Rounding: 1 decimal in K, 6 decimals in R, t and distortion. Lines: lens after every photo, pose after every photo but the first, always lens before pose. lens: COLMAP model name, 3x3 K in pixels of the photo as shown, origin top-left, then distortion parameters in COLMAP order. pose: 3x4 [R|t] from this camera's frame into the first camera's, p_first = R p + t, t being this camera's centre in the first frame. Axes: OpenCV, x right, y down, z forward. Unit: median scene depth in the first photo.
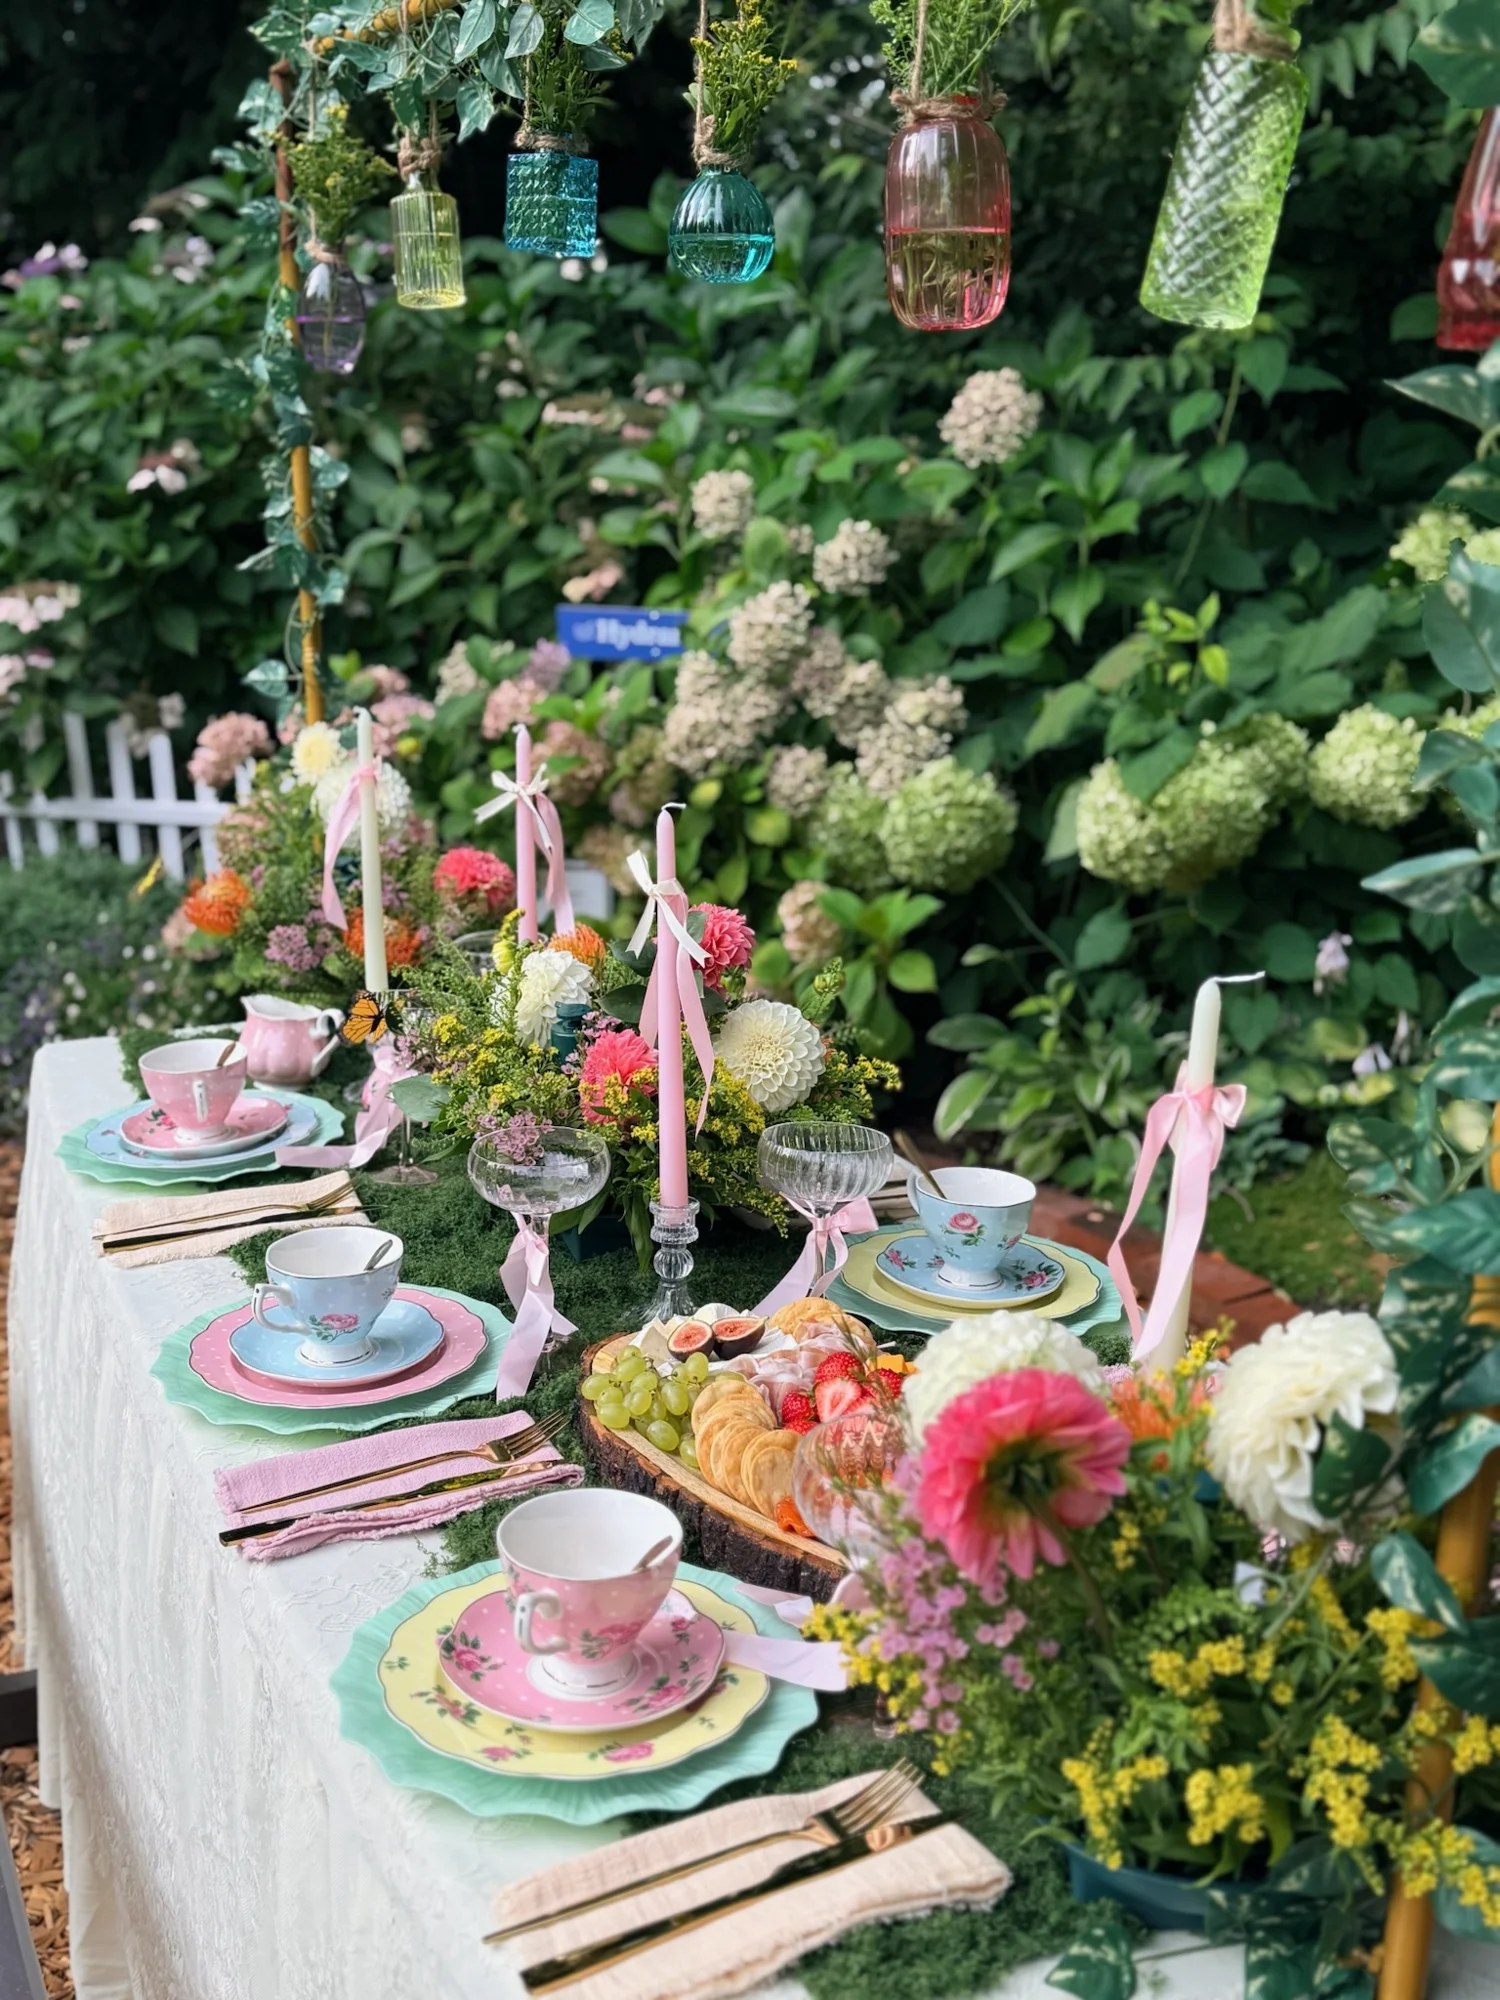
lens RADIAL K [[2165.4, 0, 750.0], [0, 2165.4, 1000.0], [0, 0, 1]] dist [0.087702, -0.022287]
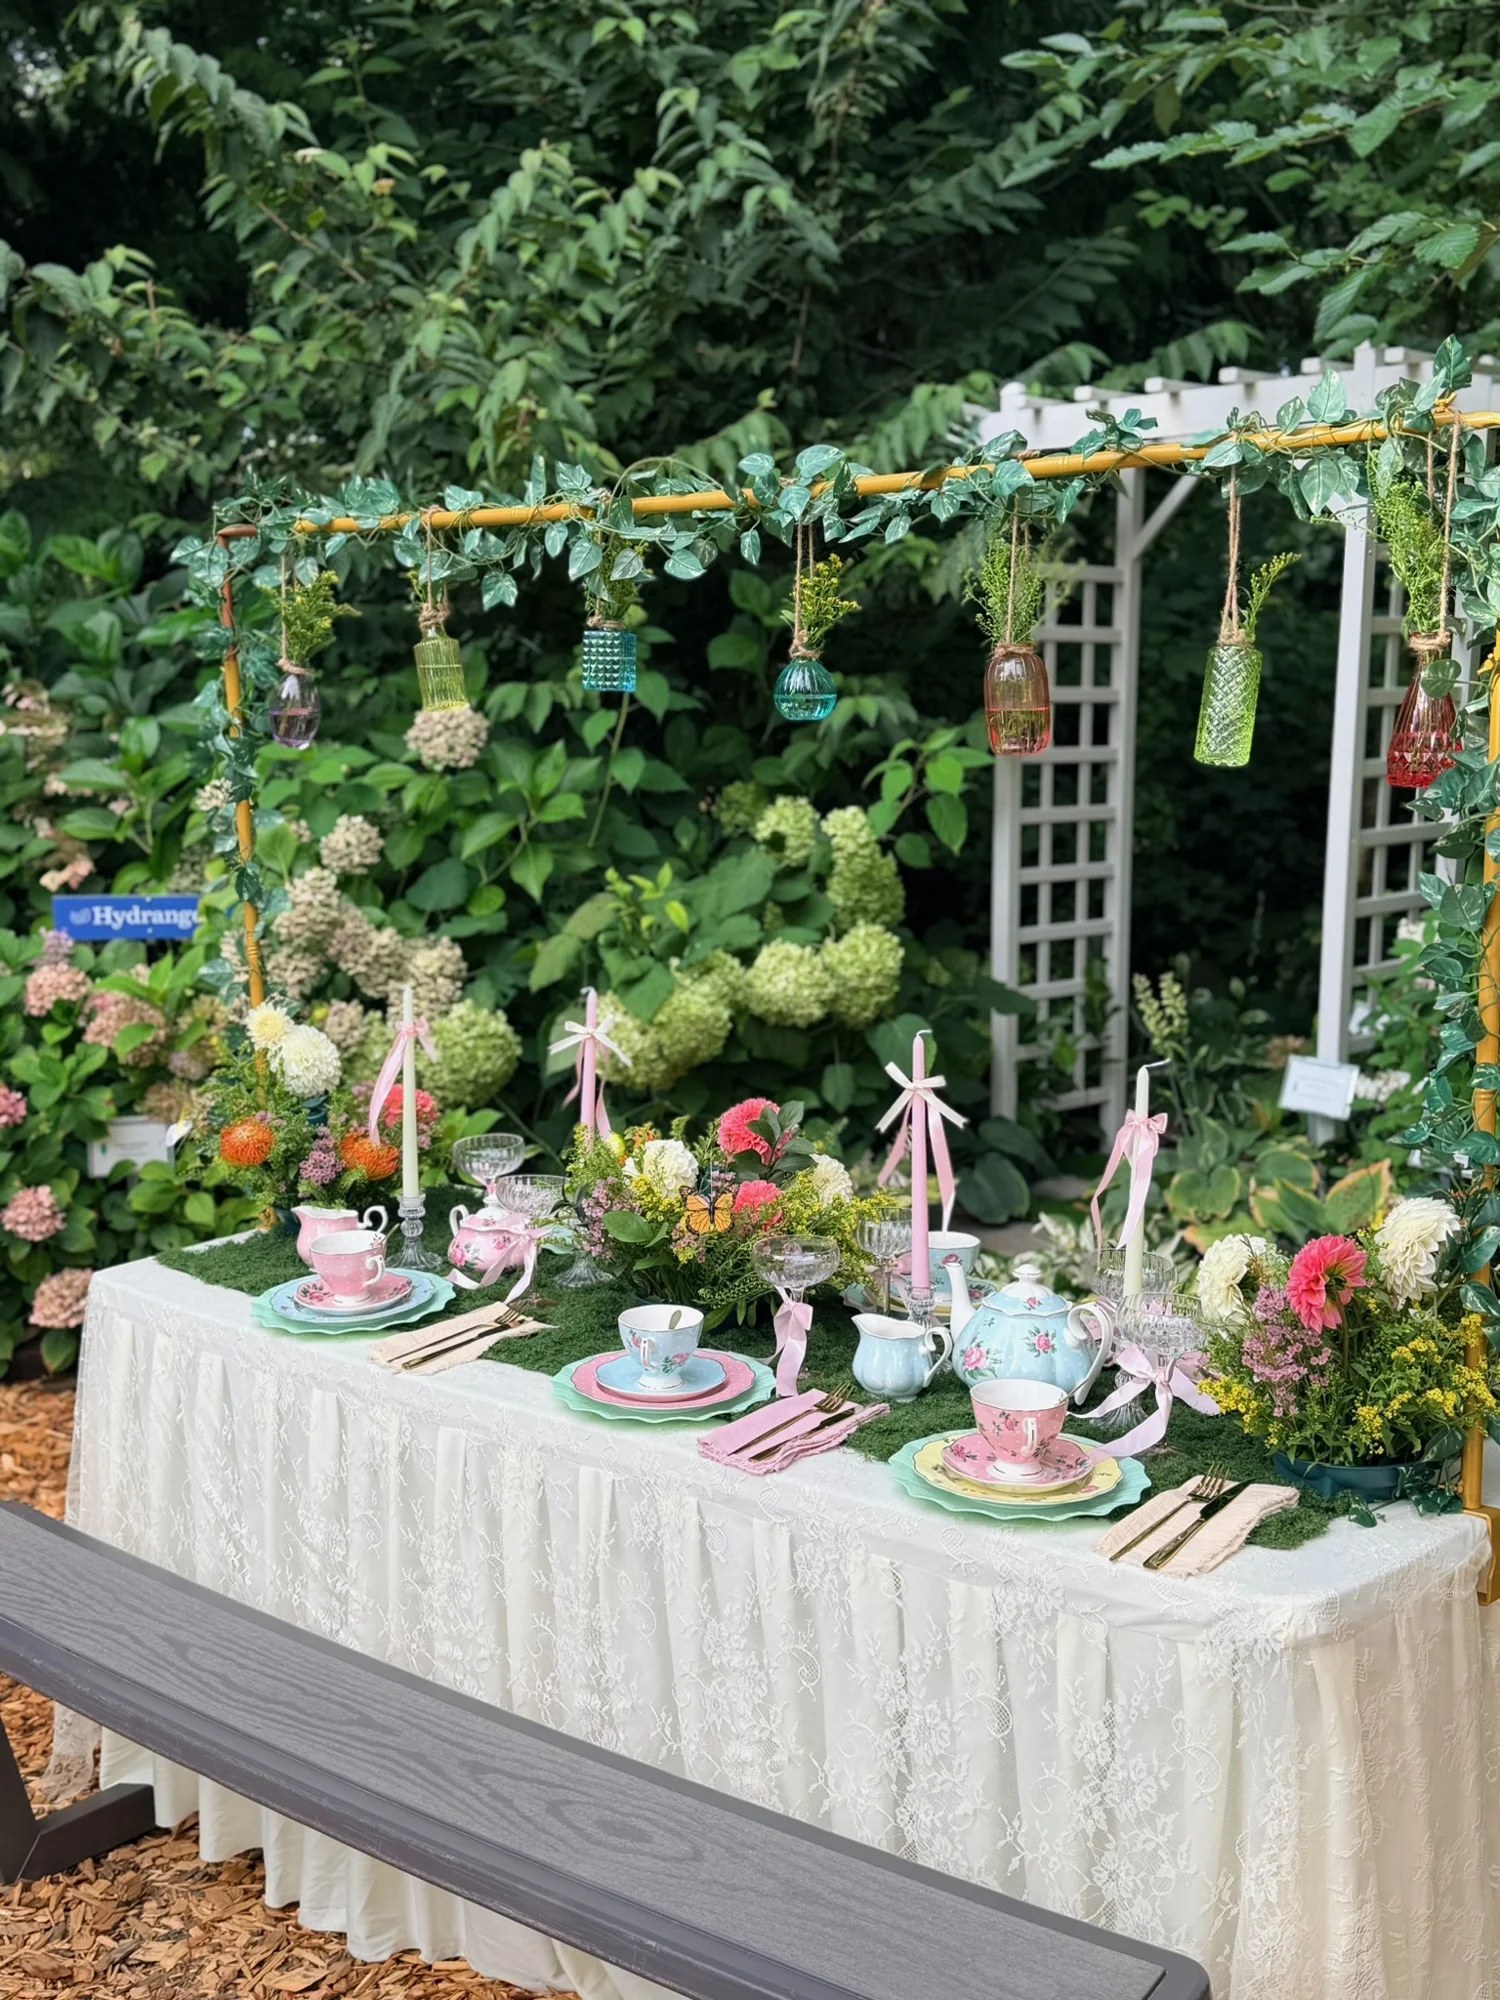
lens RADIAL K [[2177.5, 0, 706.0], [0, 2177.5, 992.1], [0, 0, 1]] dist [0.099250, -0.022602]
pose [[0.901531, -0.075915, 0.426003, -0.314163], [0.123650, 0.988636, -0.085497, 0.008040], [-0.414671, 0.129754, 0.900673, -0.184002]]
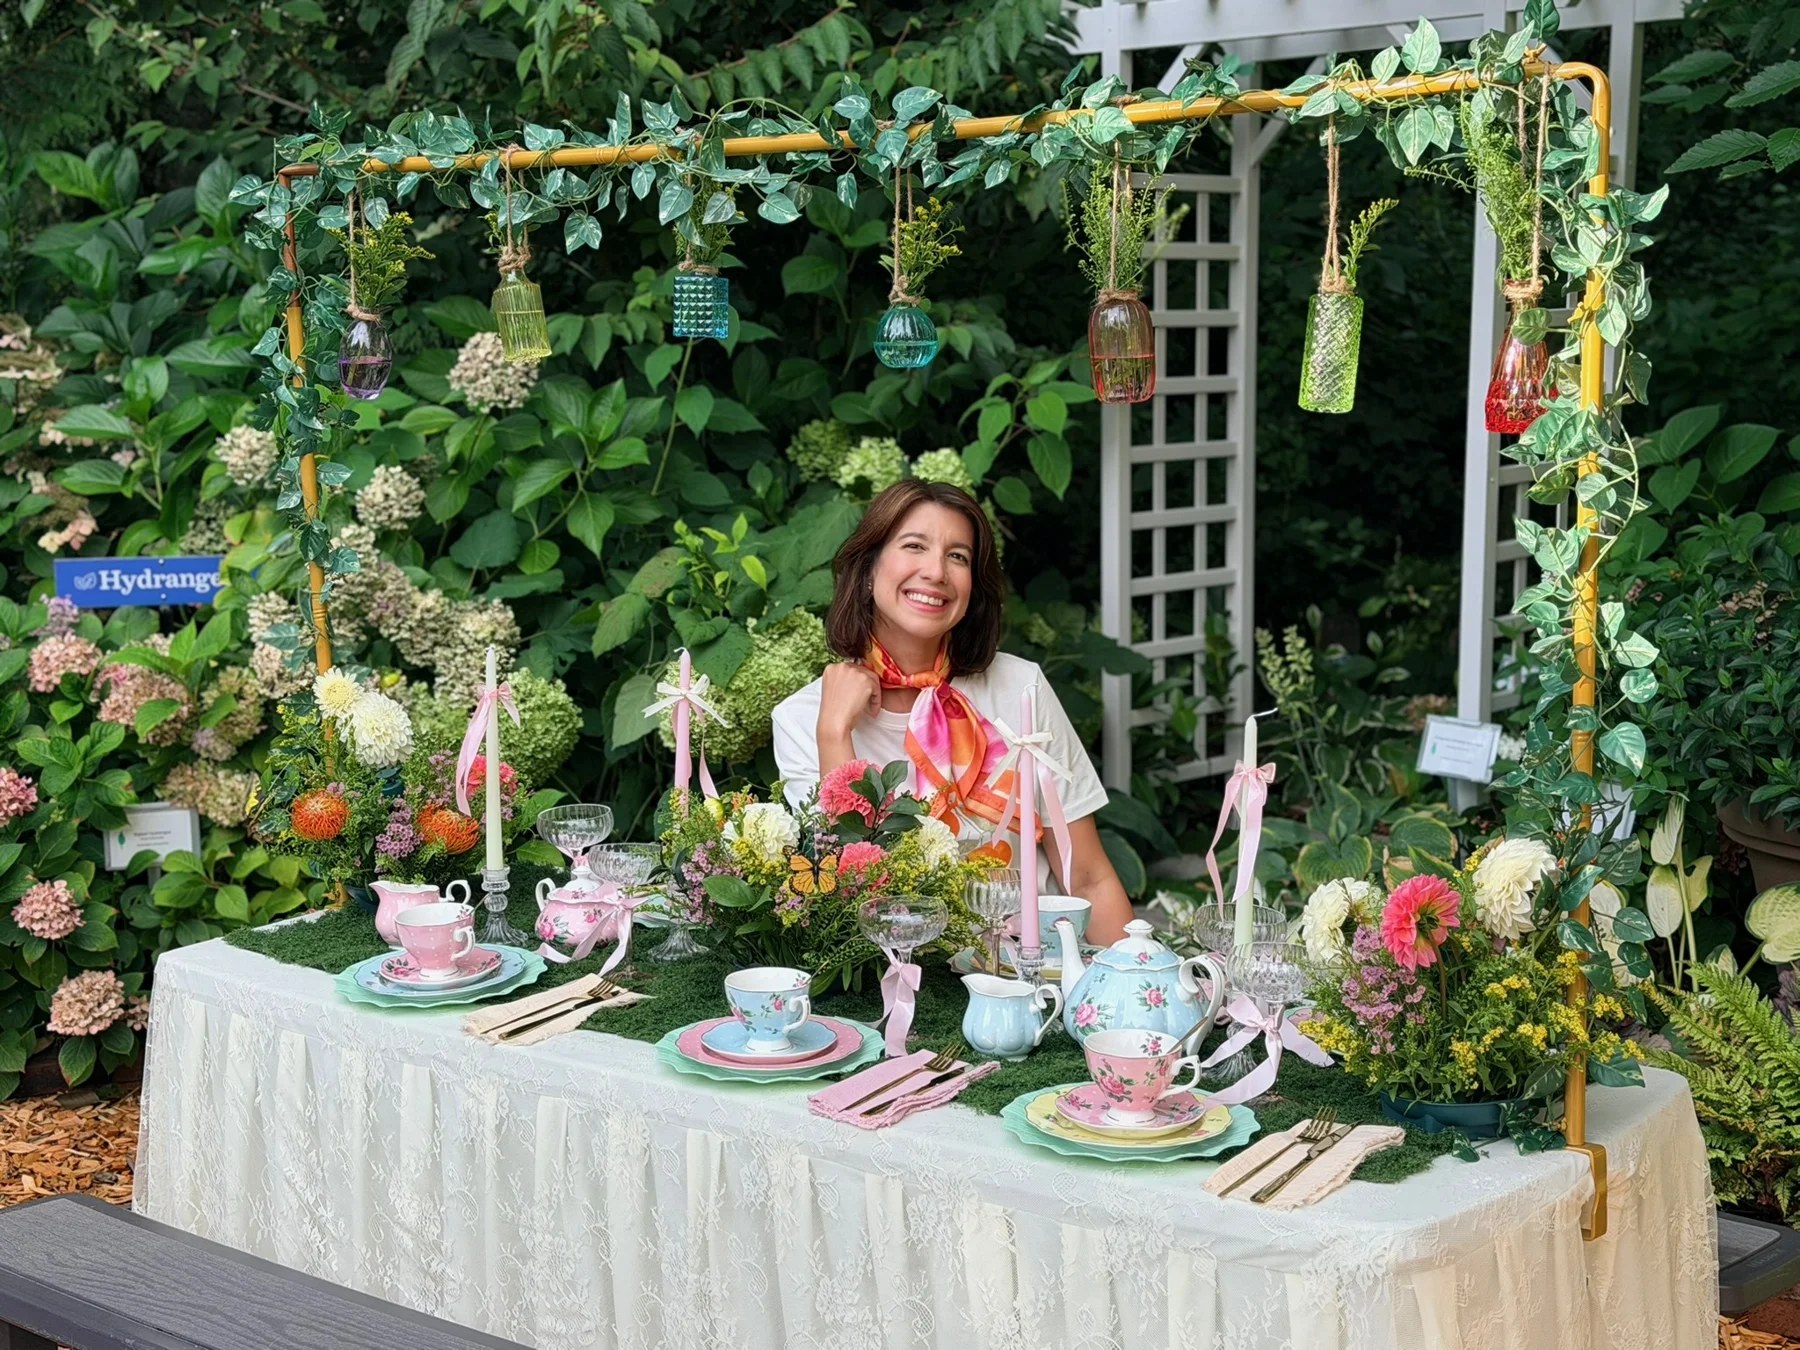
lens RADIAL K [[2598.0, 0, 844.0], [0, 2598.0, 718.7], [0, 0, 1]] dist [-0.015929, 0.589997]
pose [[0.886975, -0.097537, 0.451401, -0.366464], [0.139569, 0.988351, -0.060684, 0.019257], [-0.440224, 0.116826, 0.890255, -0.266291]]
